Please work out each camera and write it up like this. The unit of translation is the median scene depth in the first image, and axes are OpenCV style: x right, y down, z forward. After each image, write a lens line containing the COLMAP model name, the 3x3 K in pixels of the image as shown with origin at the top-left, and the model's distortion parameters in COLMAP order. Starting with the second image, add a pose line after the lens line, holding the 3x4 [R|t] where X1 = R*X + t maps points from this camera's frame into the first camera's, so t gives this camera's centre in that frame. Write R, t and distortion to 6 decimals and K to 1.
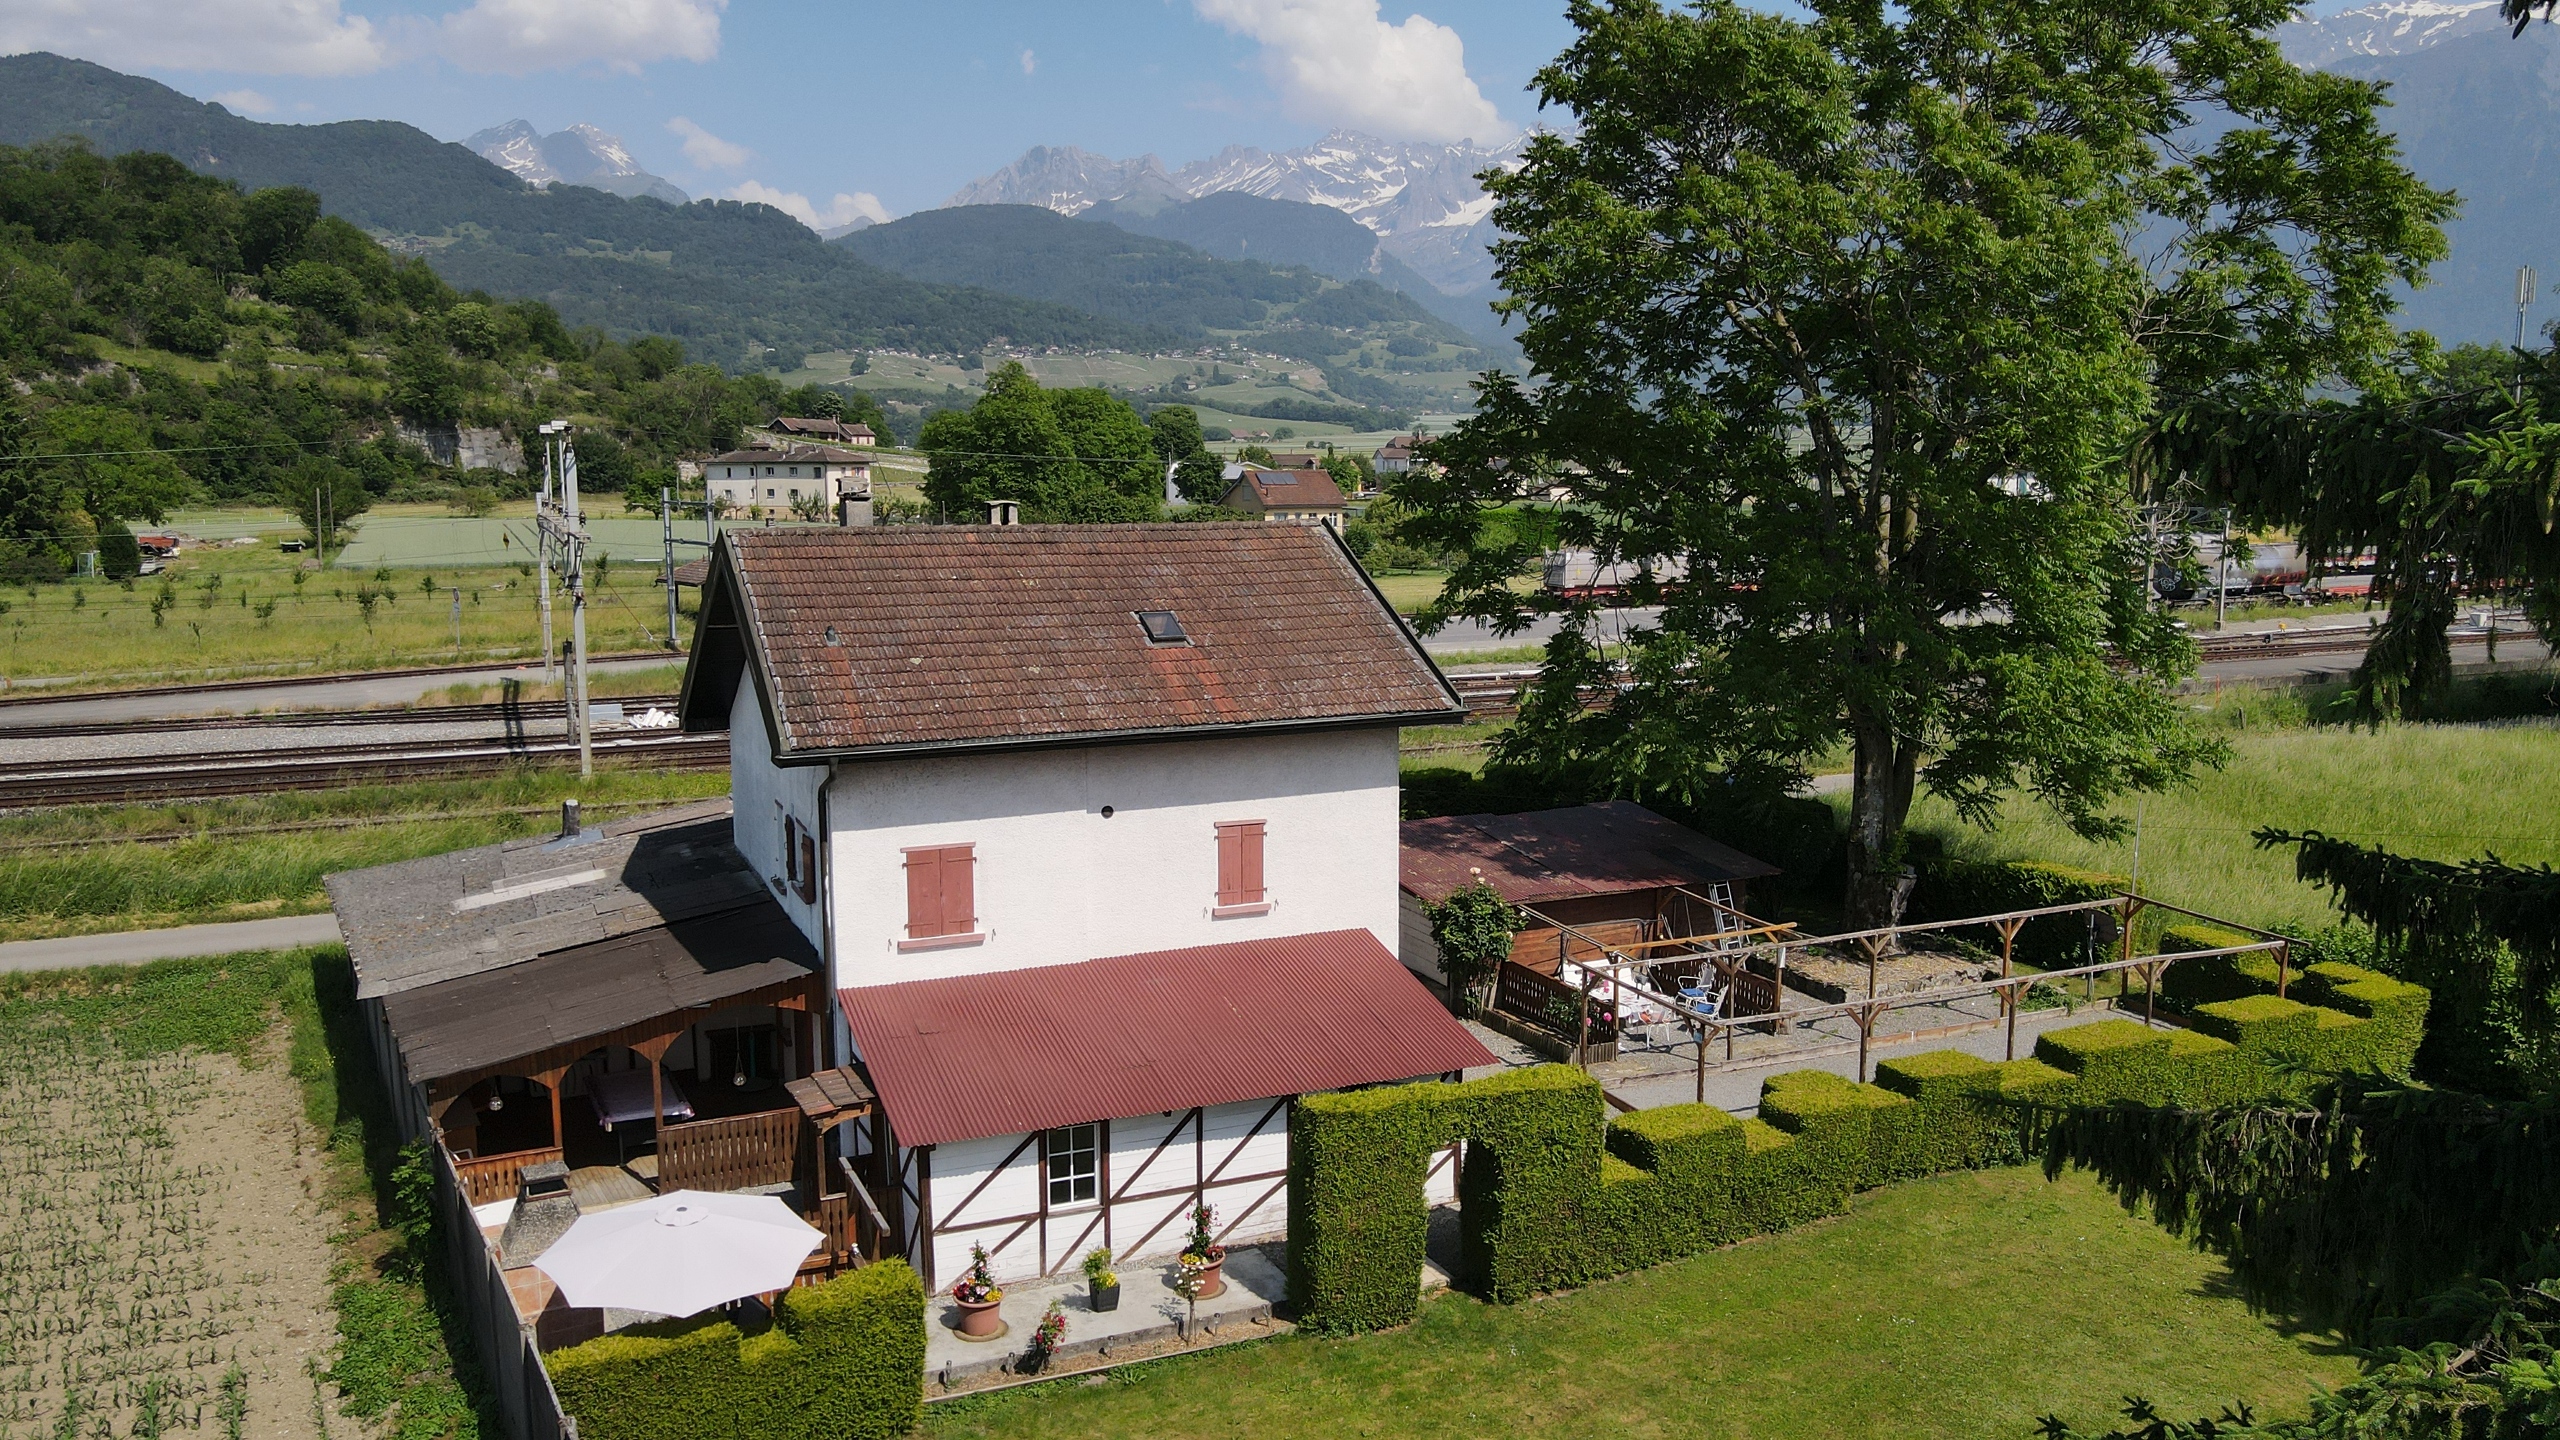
lens RADIAL K [[1874.5, 0, 1280.0], [0, 1874.5, 720.0], [0, 0, 1]] dist [0.011585, 0.001098]
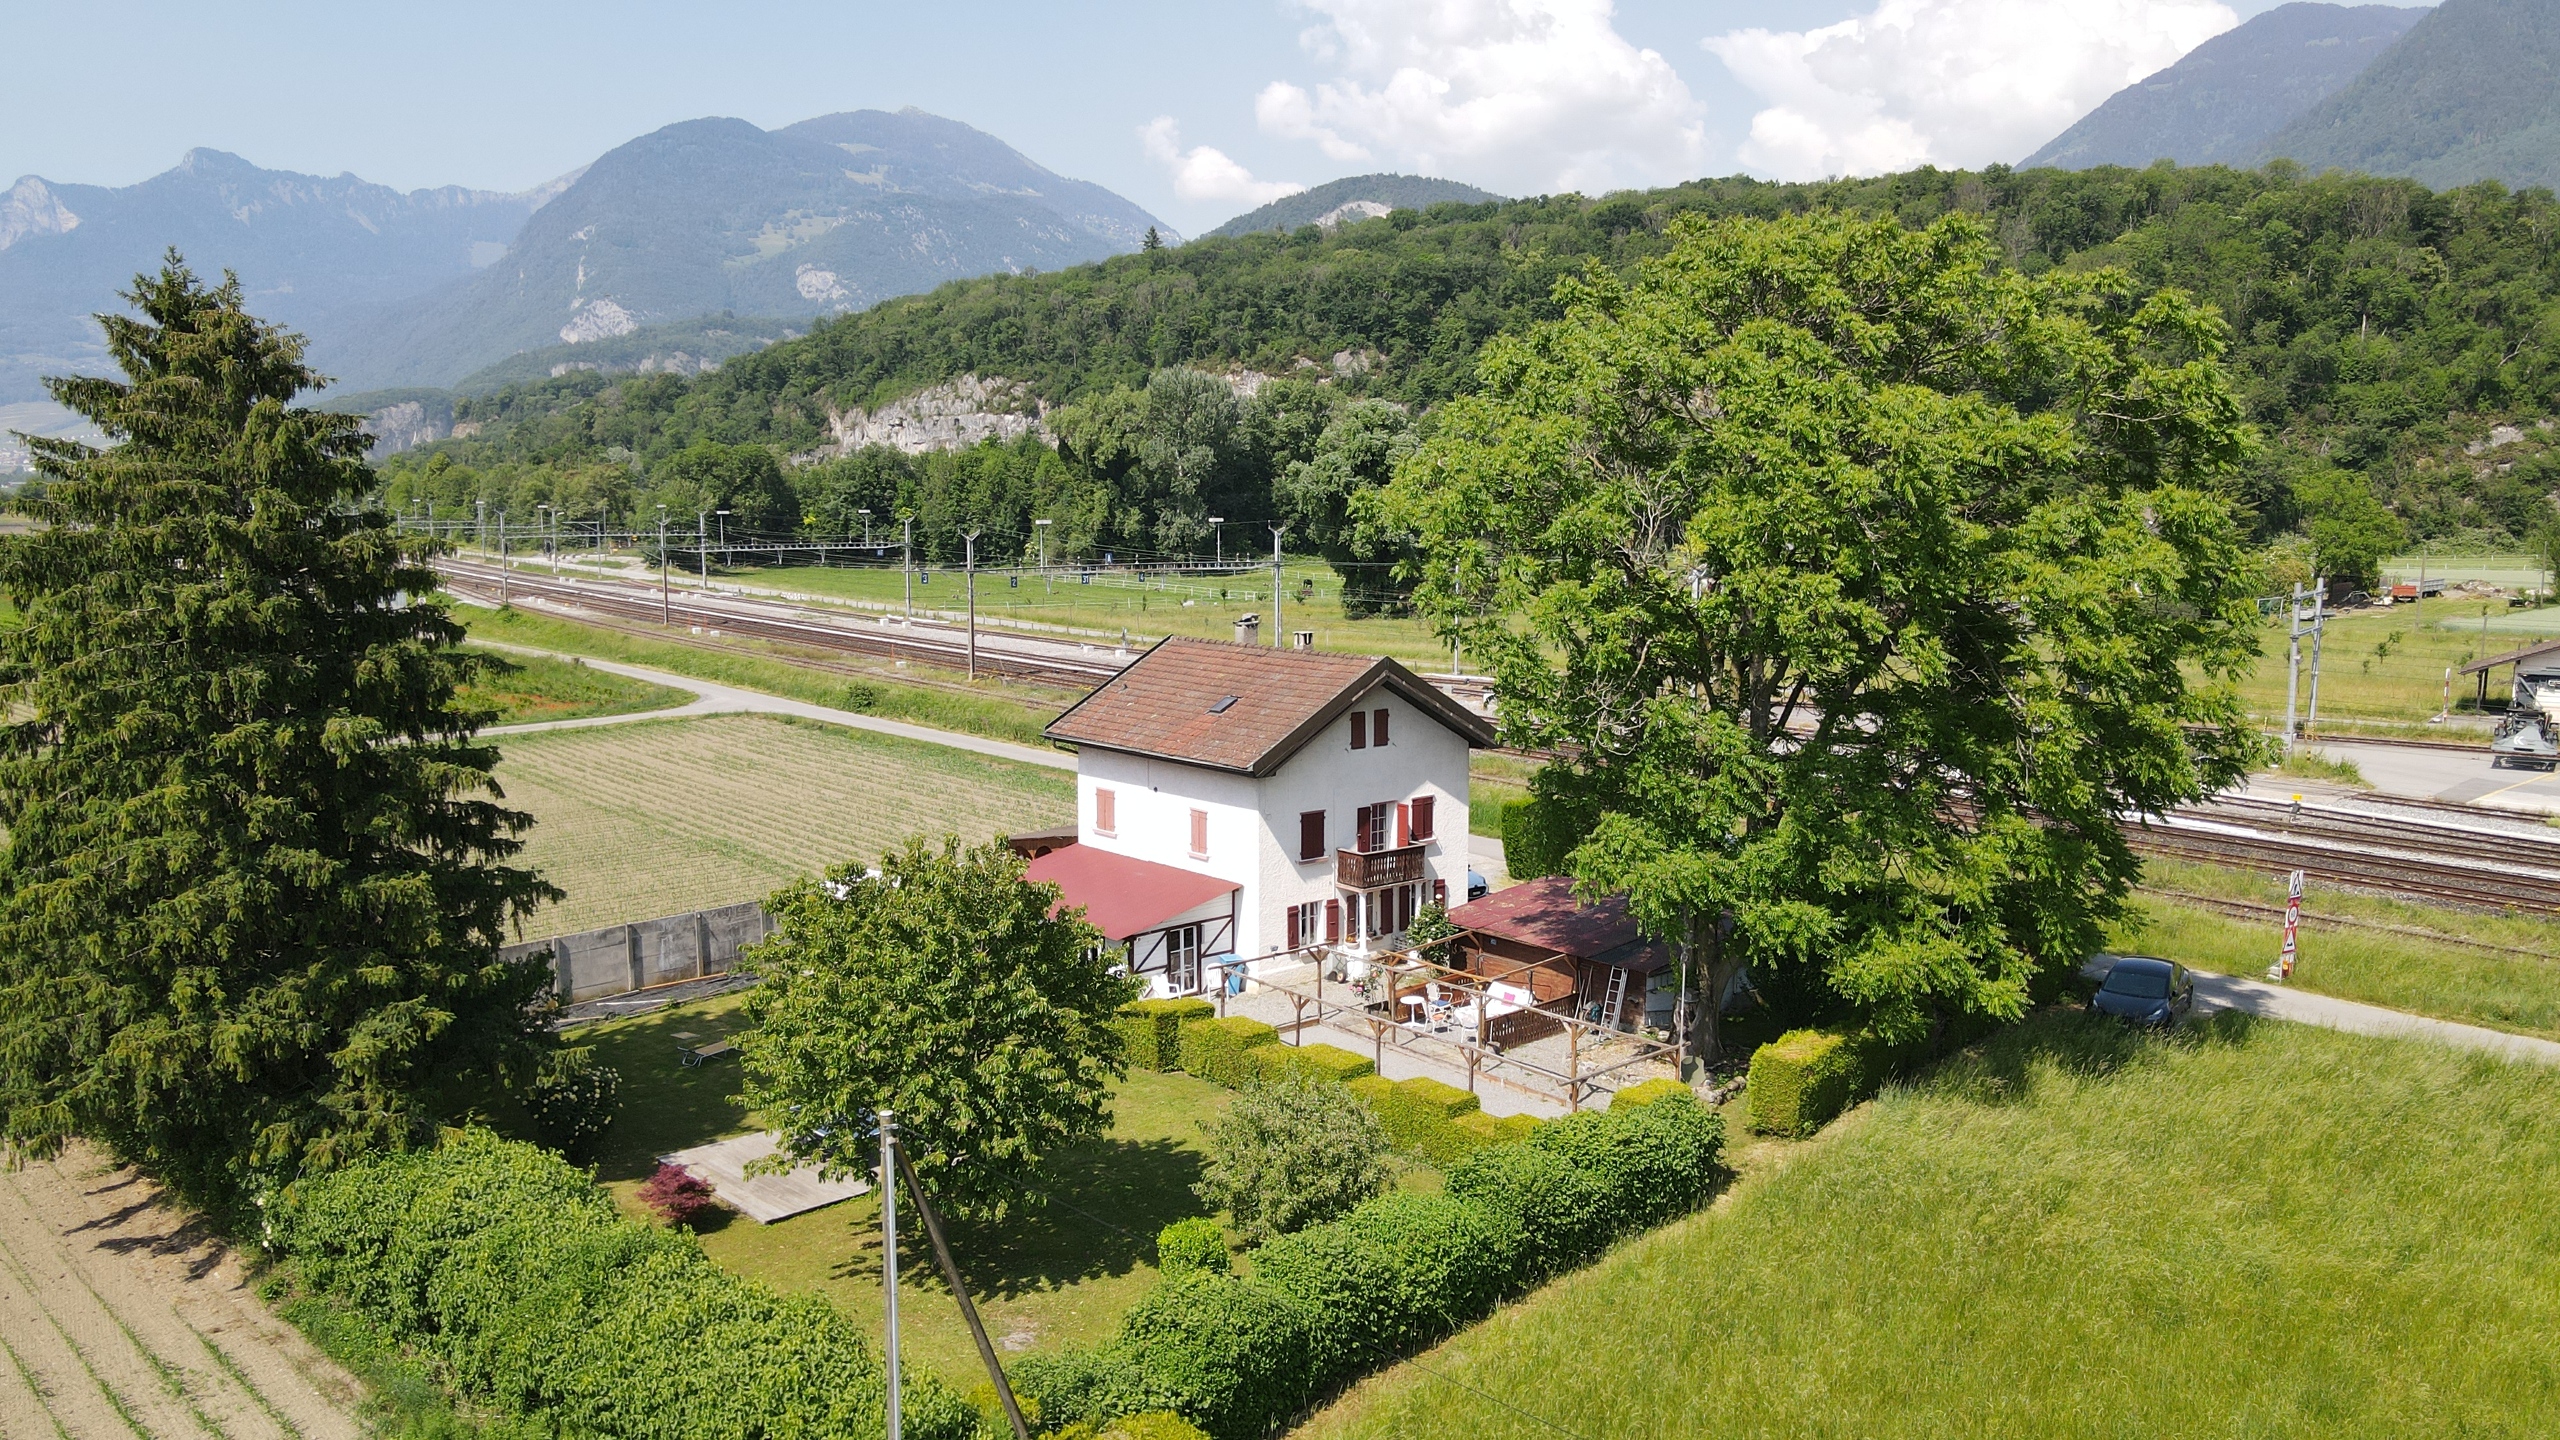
lens RADIAL K [[1874.5, 0, 1280.0], [0, 1874.5, 720.0], [0, 0, 1]] dist [0.011585, 0.001098]
pose [[0.269097, 0.124227, -0.955068, 0.151851], [-0.132885, 0.986951, 0.090933, -0.018424], [0.953902, 0.102444, 0.282093, 0.044497]]
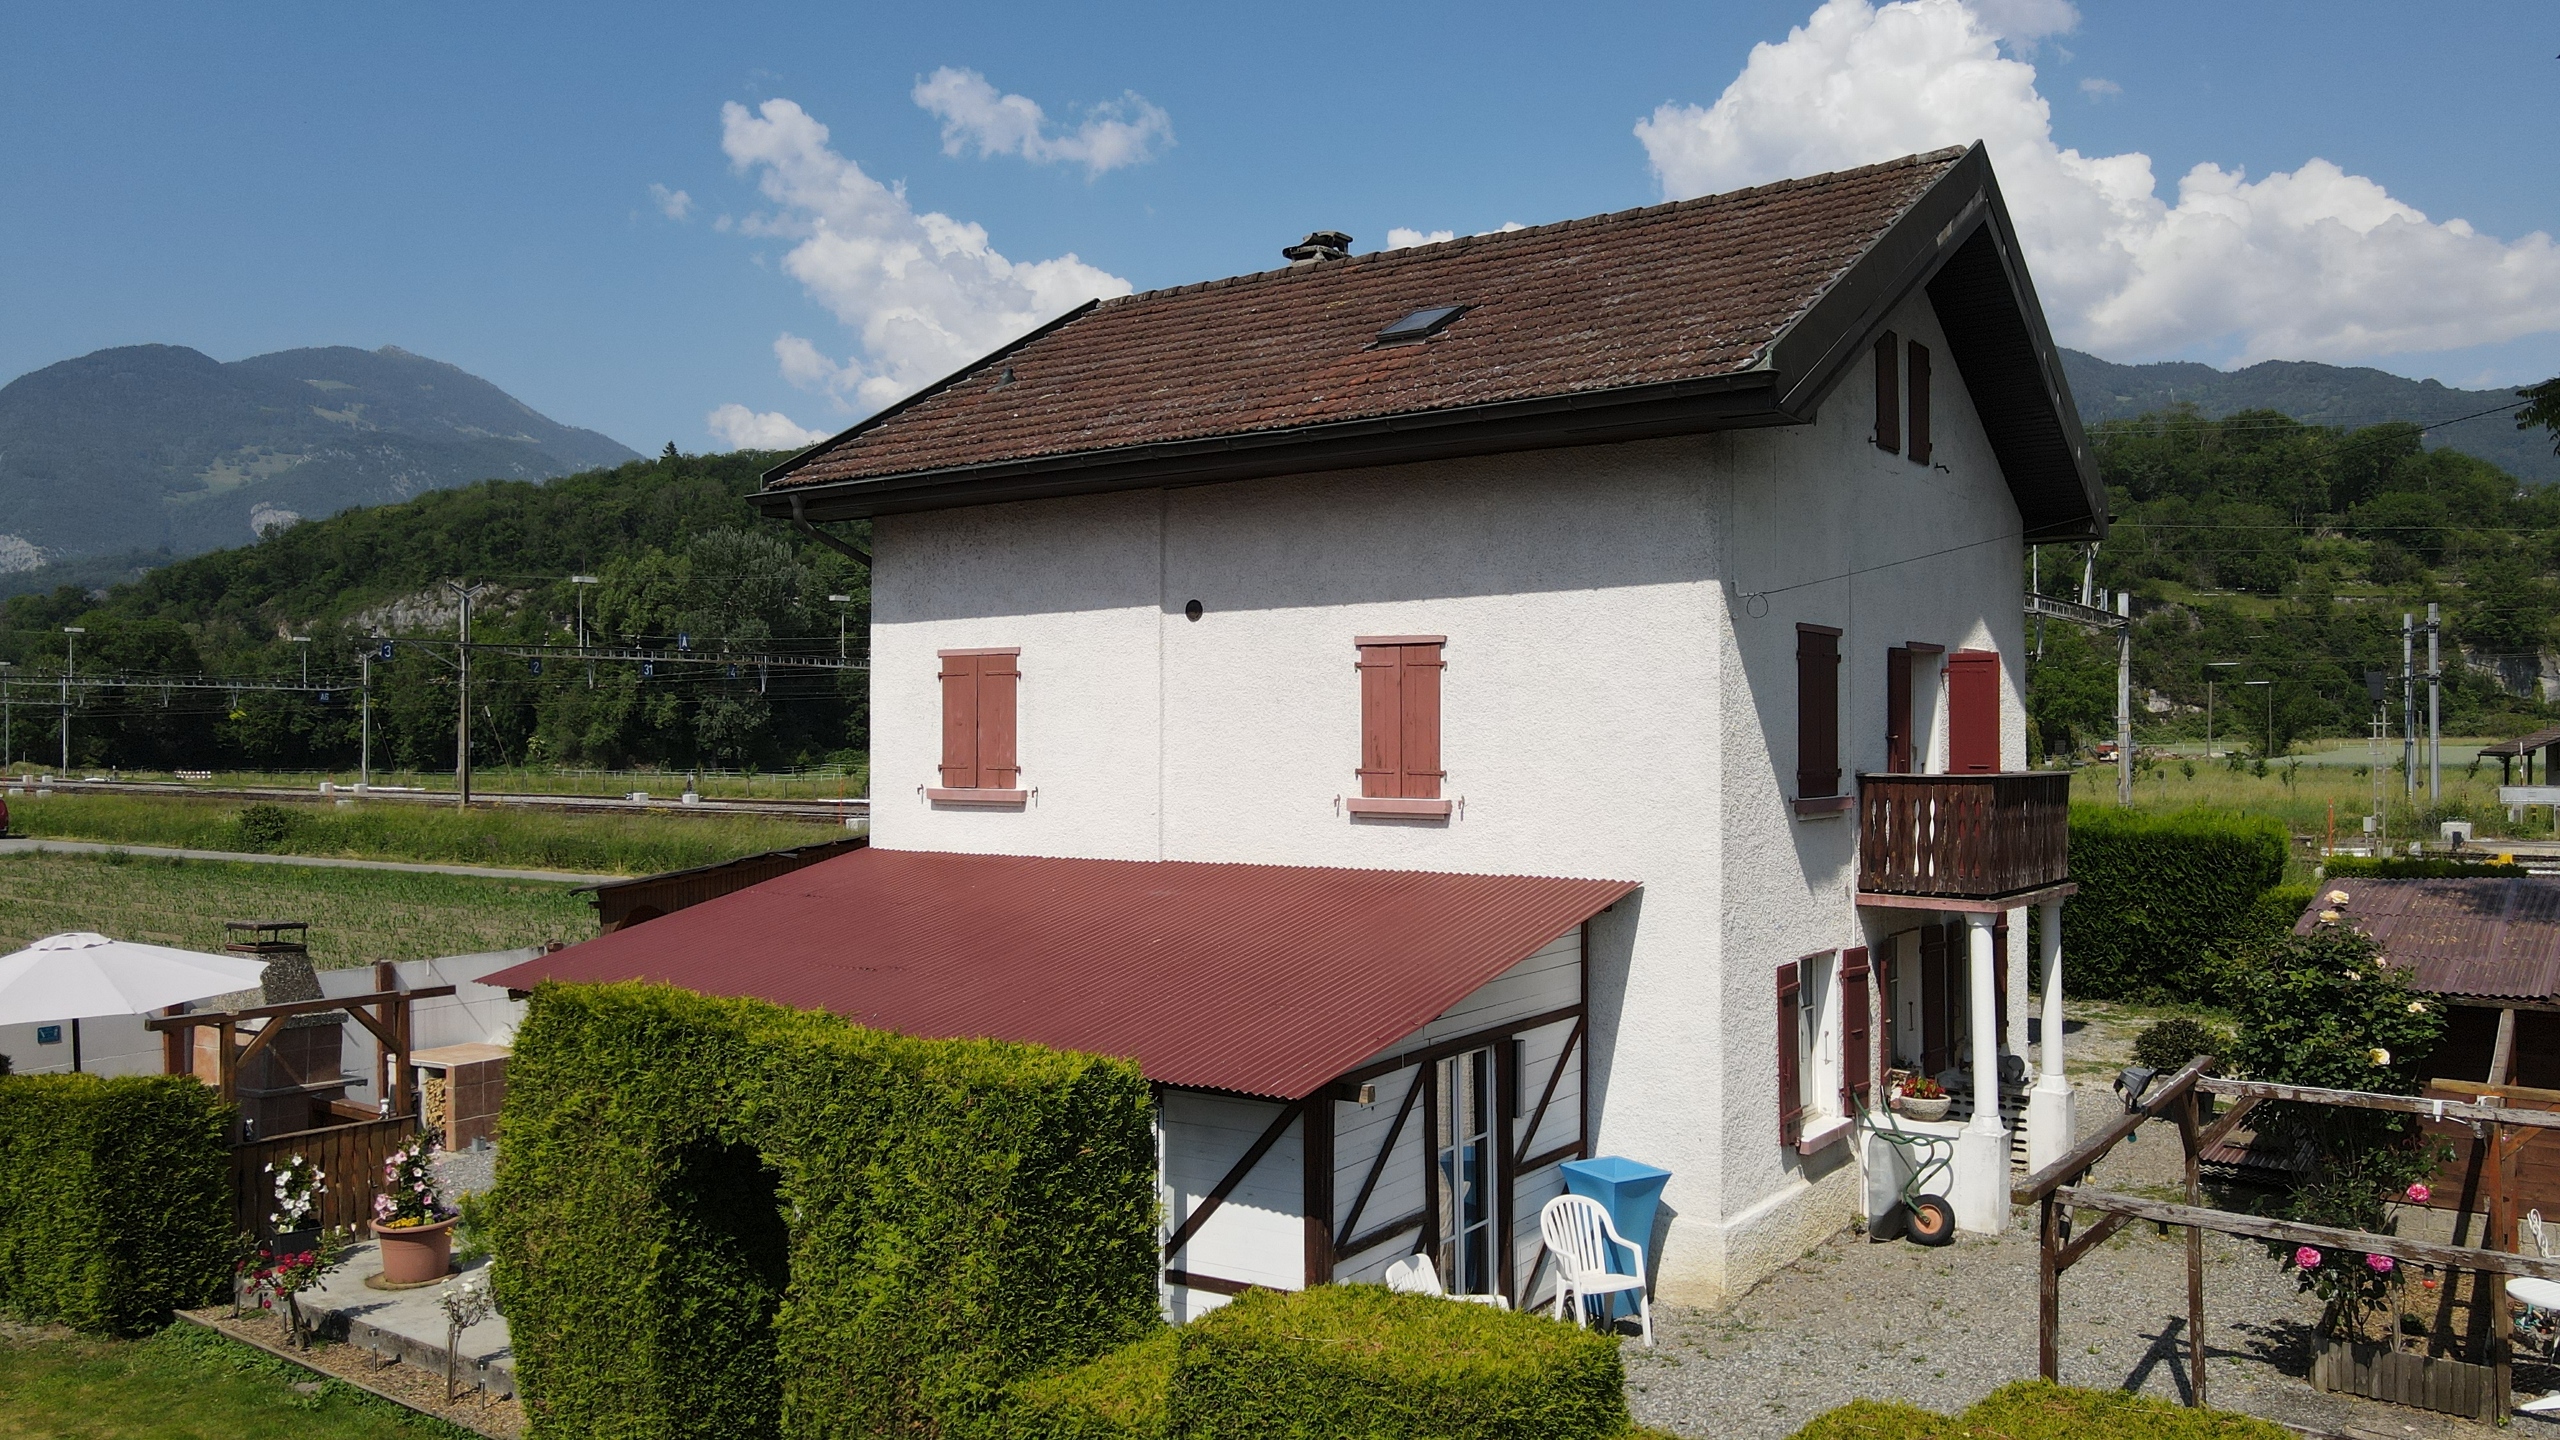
lens RADIAL K [[1874.5, 0, 1280.0], [0, 1874.5, 720.0], [0, 0, 1]] dist [0.011585, 0.001098]
pose [[0.501505, -0.007055, -0.865126, 0.035184], [-0.114859, 0.990572, -0.074661, 0.010079], [0.857496, 0.136810, 0.495967, 0.059555]]
